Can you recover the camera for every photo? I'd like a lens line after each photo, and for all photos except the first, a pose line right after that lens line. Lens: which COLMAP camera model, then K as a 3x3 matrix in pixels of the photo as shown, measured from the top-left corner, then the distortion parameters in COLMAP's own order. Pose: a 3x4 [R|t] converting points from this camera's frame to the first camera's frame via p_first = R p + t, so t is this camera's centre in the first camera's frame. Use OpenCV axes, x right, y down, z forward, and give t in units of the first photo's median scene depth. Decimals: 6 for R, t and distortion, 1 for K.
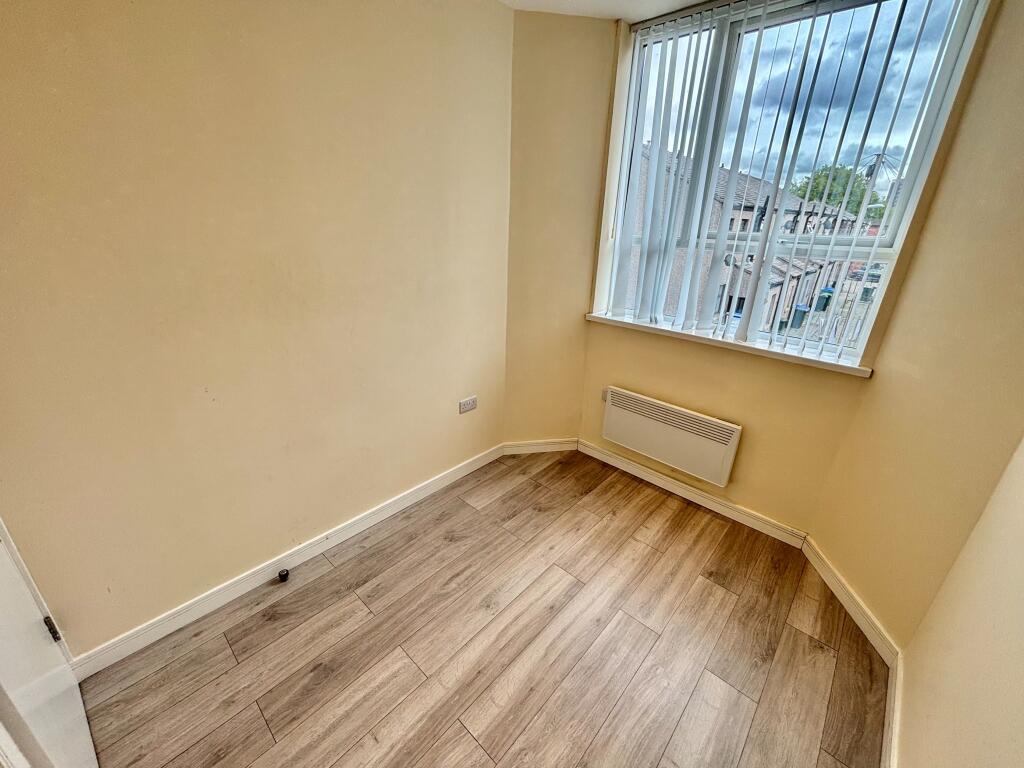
lens RADIAL K [[414.5, 0, 510.2], [0, 414.5, 379.9], [0, 0, 1]] dist [0.004910, 0.000608]
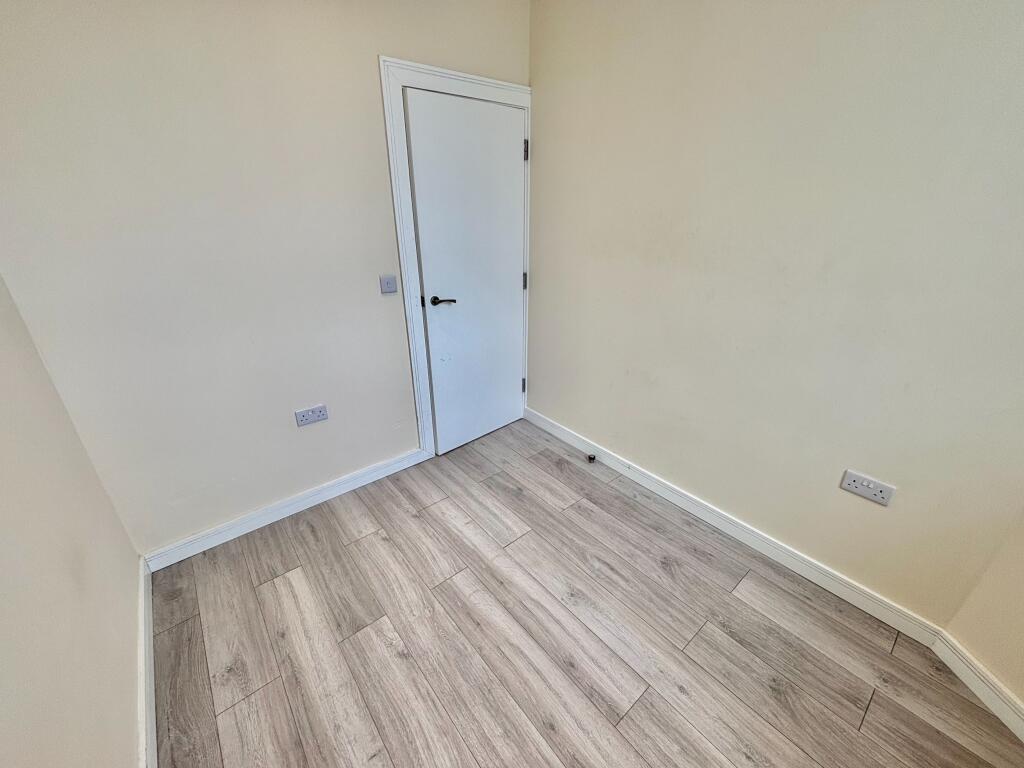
lens RADIAL K [[414.5, 0, 511.7], [0, 414.5, 385.8], [0, 0, 1]] dist [0.004910, 0.000608]
pose [[-0.118643, 0.385633, -0.914993, 0.602757], [-0.370187, 0.837885, 0.401135, -0.151913], [0.921350, 0.386310, 0.043347, 0.642662]]
